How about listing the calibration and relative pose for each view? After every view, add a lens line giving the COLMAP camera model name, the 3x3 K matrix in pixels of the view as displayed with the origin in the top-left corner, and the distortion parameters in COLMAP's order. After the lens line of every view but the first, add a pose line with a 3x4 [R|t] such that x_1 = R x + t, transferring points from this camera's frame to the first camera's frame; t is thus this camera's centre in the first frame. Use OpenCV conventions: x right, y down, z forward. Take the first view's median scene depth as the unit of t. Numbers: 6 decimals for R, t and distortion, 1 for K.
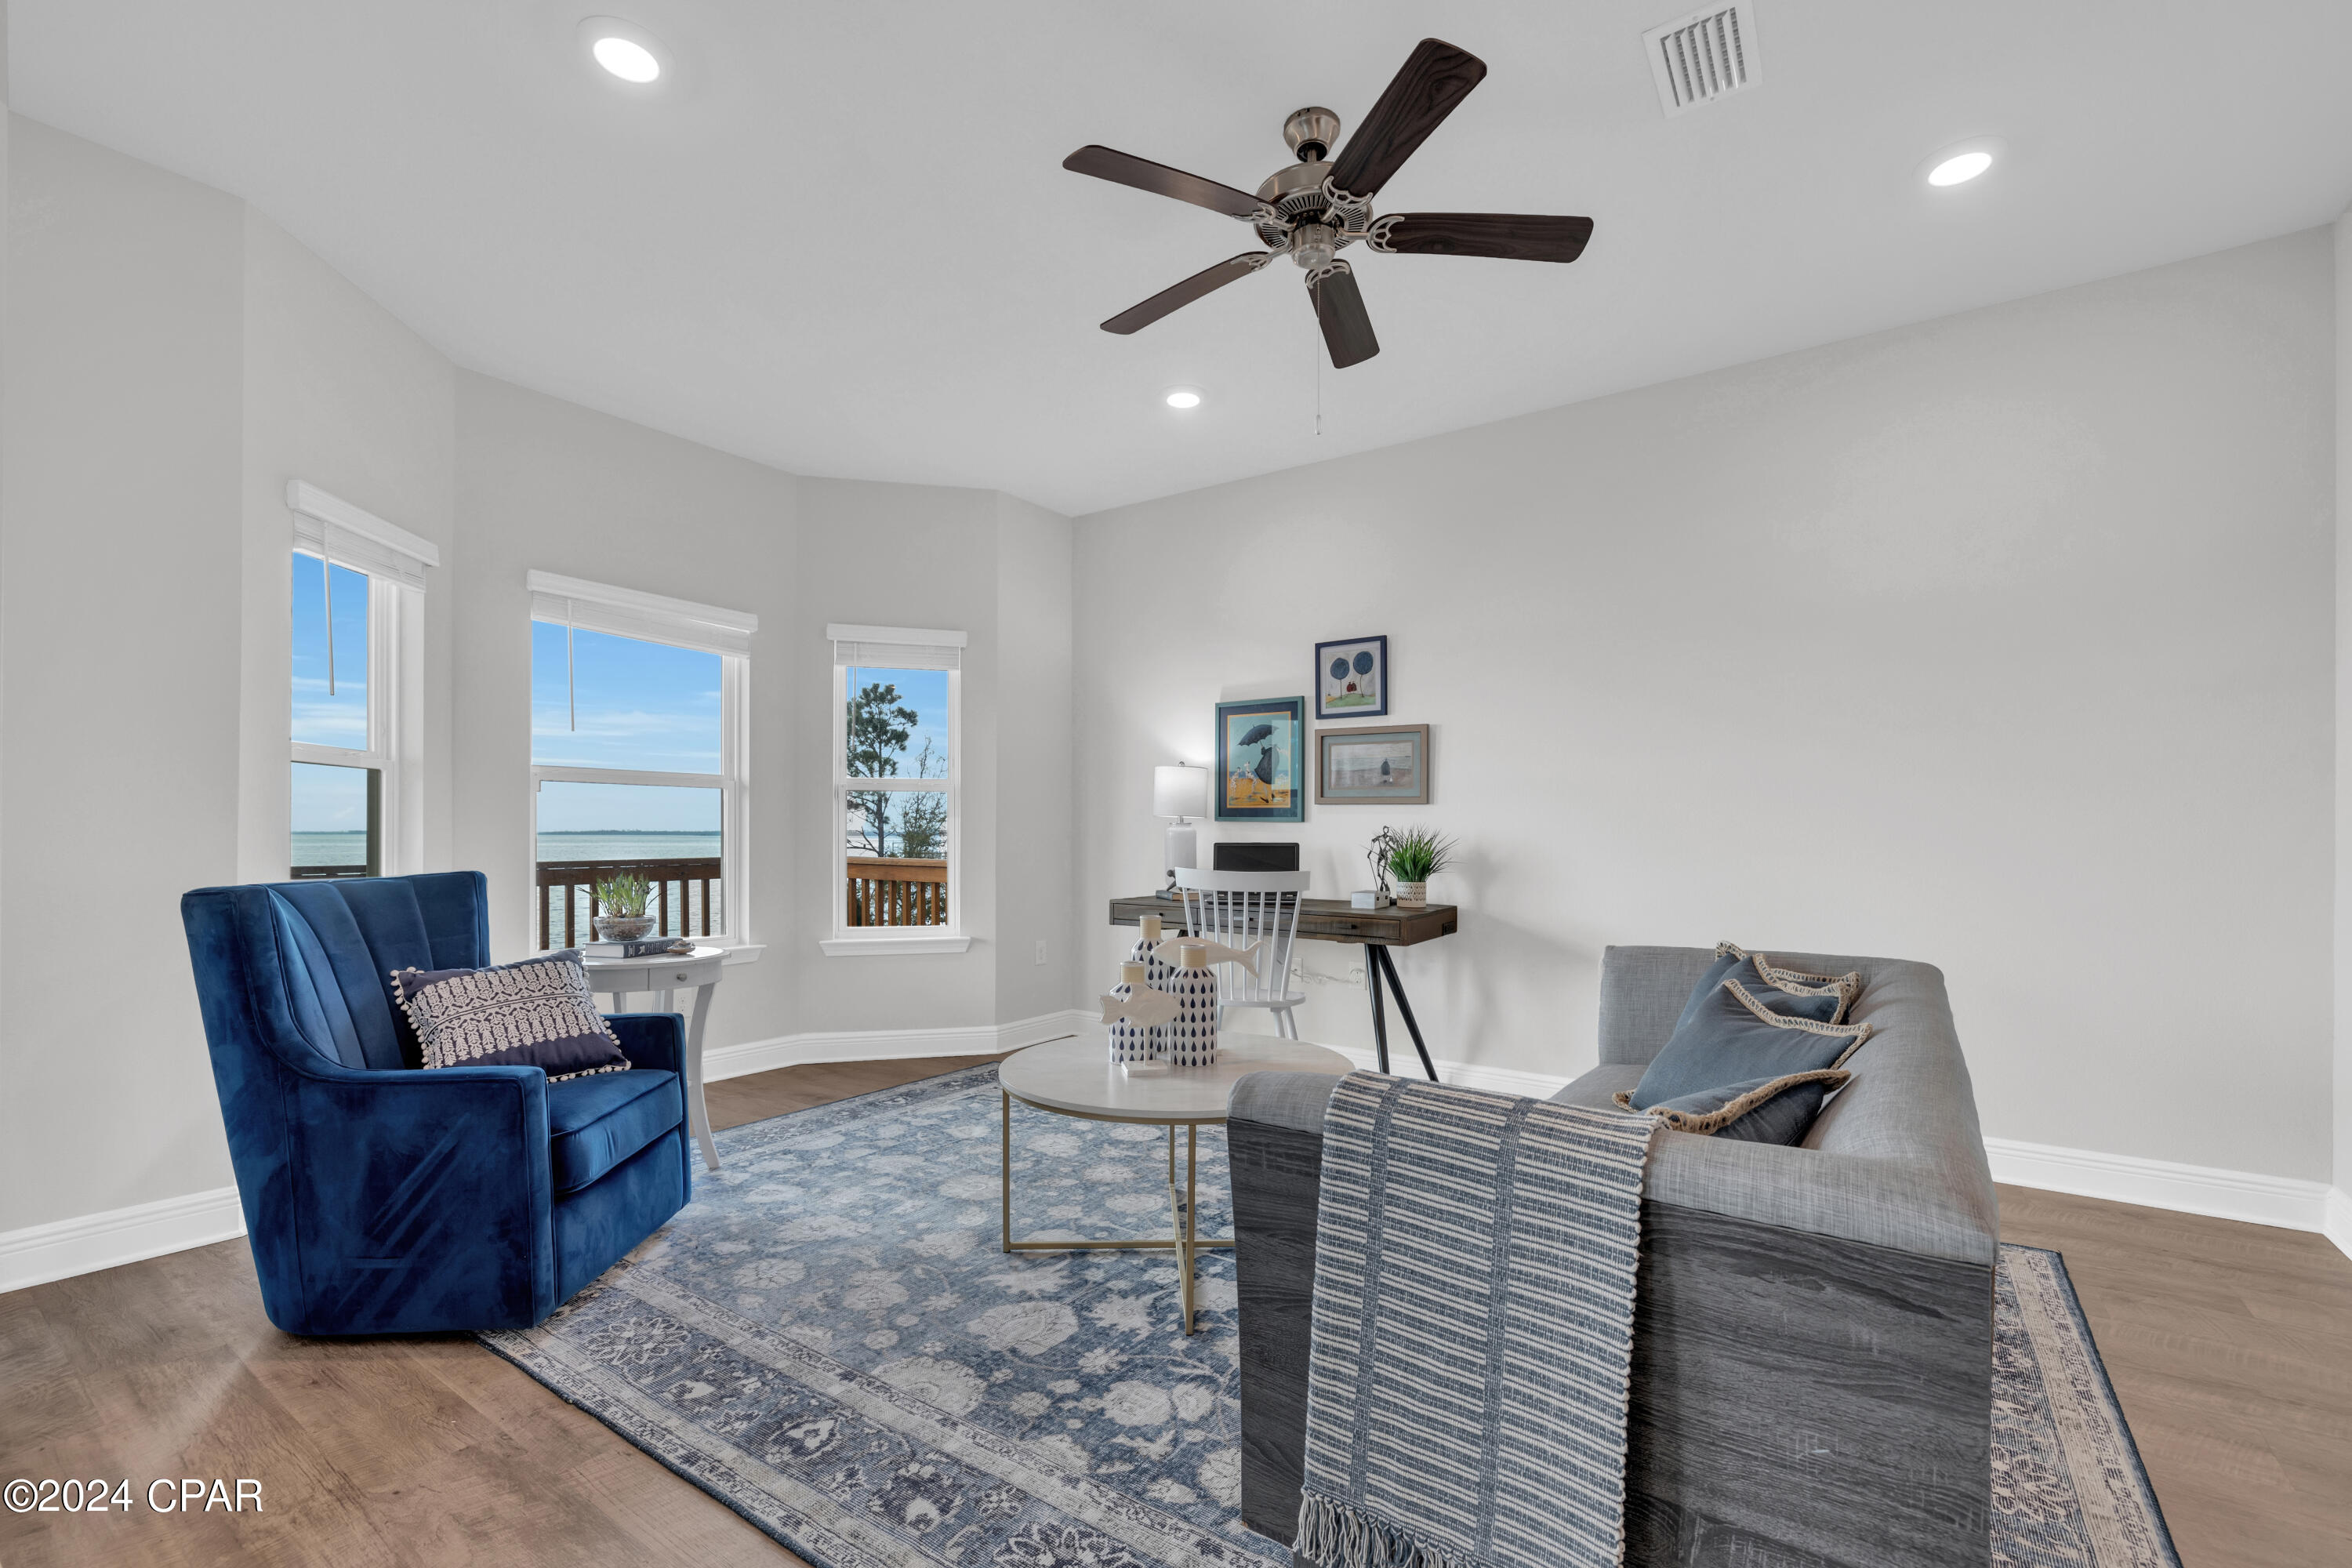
lens RADIAL K [[1013.4, 0, 1179.8], [0, 1013.4, 830.2], [0, 0, 1]] dist [0.000788, -0.000129]
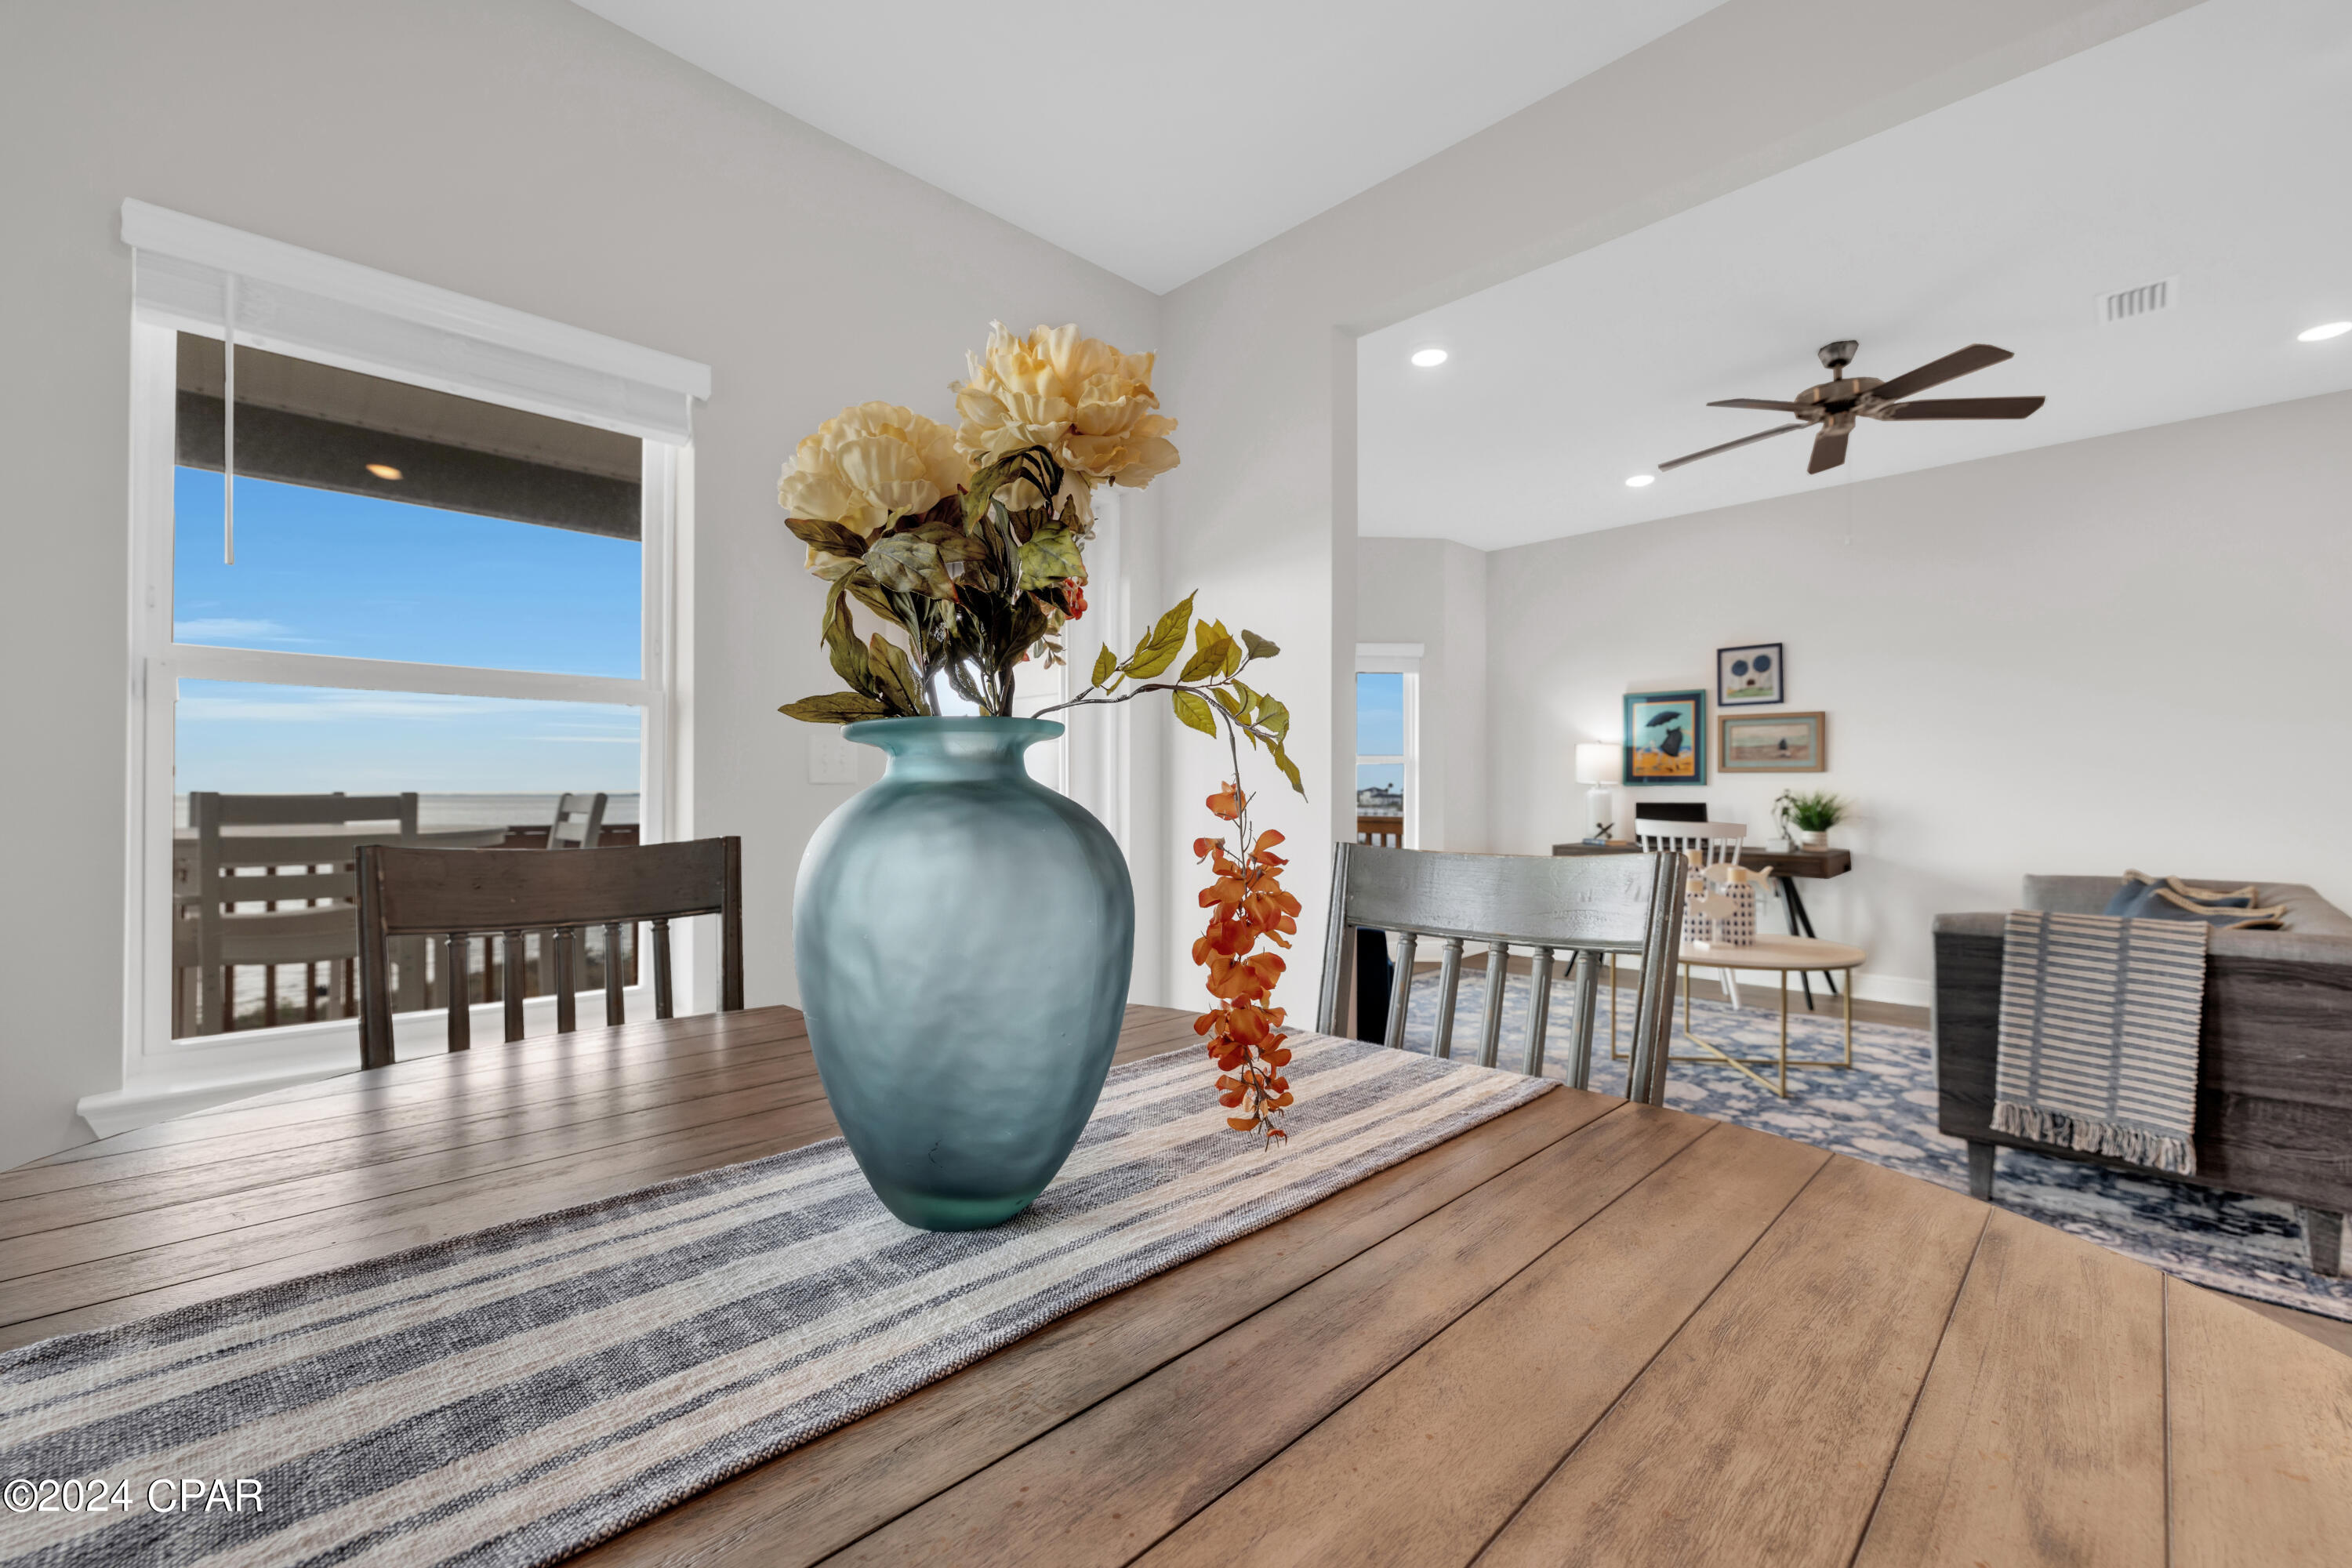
lens RADIAL K [[1013.4, 0, 1148.3], [0, 1013.4, 784.9], [0, 0, 1]] dist [0.000788, -0.000129]
pose [[0.985376, -0.001913, -0.170383, -0.588919], [0.000893, 0.999981, -0.006065, -0.003779], [0.170392, 0.005824, 0.985359, -0.655003]]
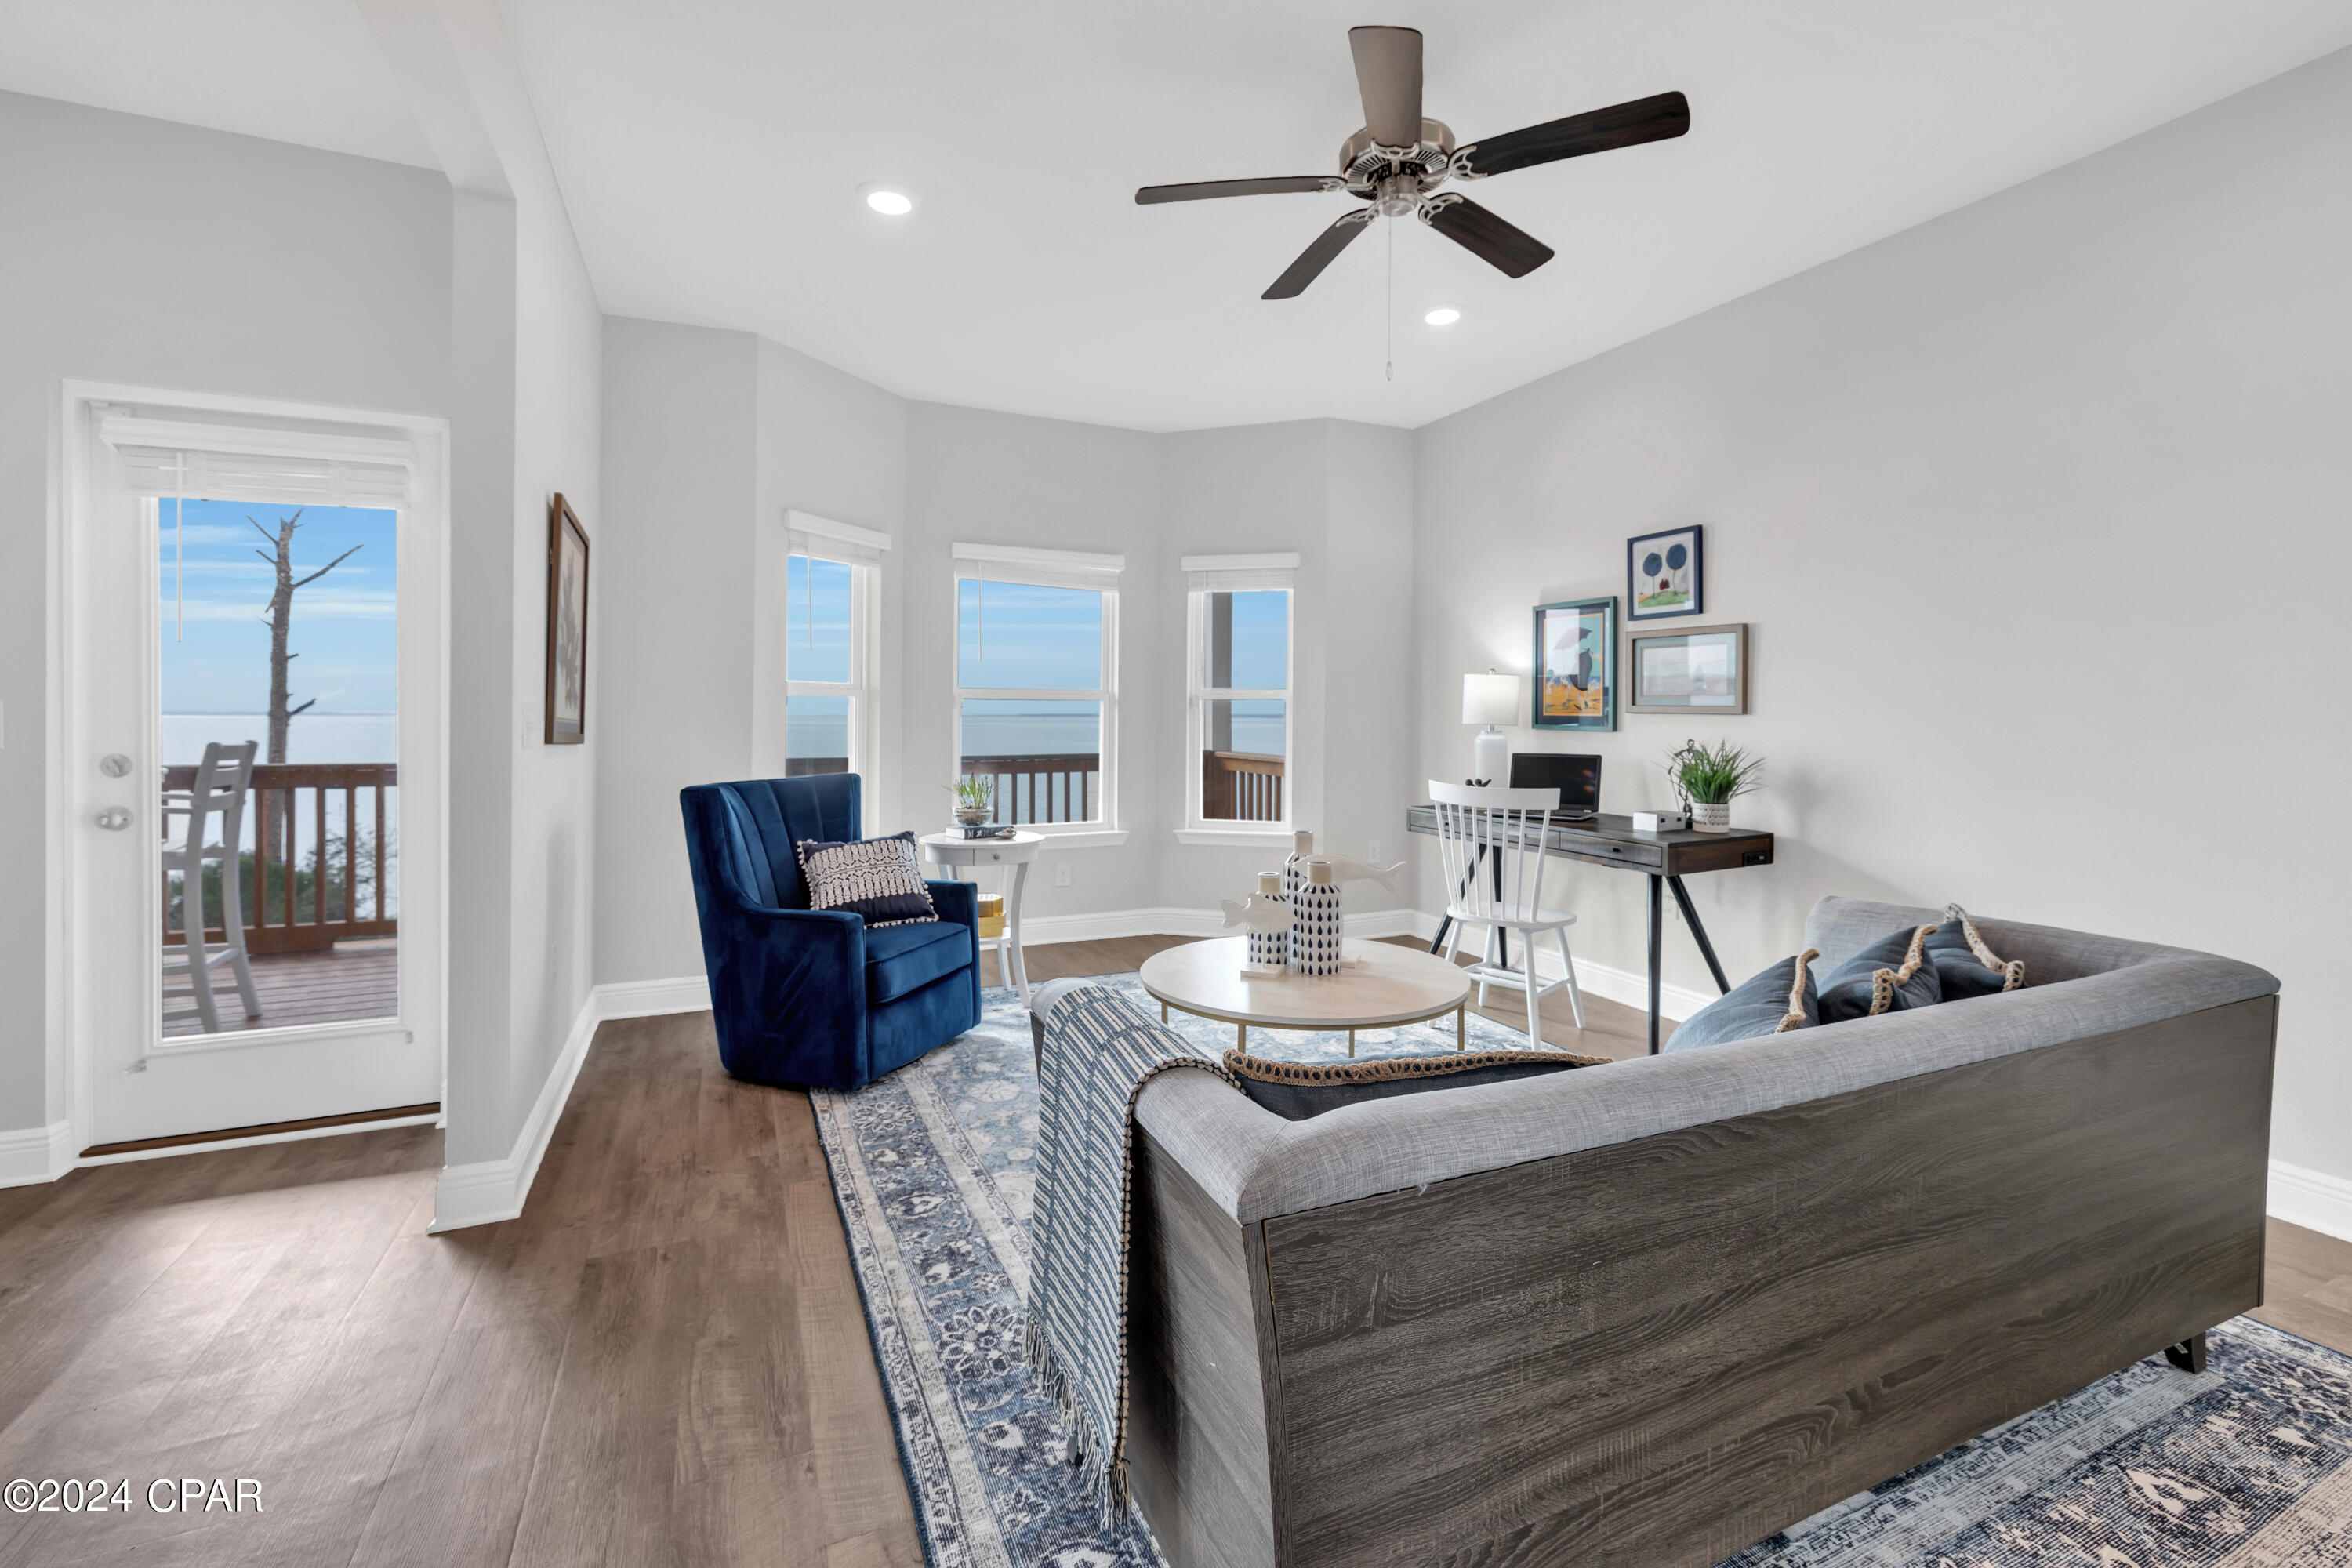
lens RADIAL K [[1013.4, 0, 1191.0], [0, 1013.4, 715.3], [0, 0, 1]] dist [0.000788, -0.000129]
pose [[0.863515, 0.000418, -0.504322, 0.415045], [0.002373, 0.999985, 0.004891, -0.046323], [0.504317, -0.005420, 0.863502, -0.000323]]
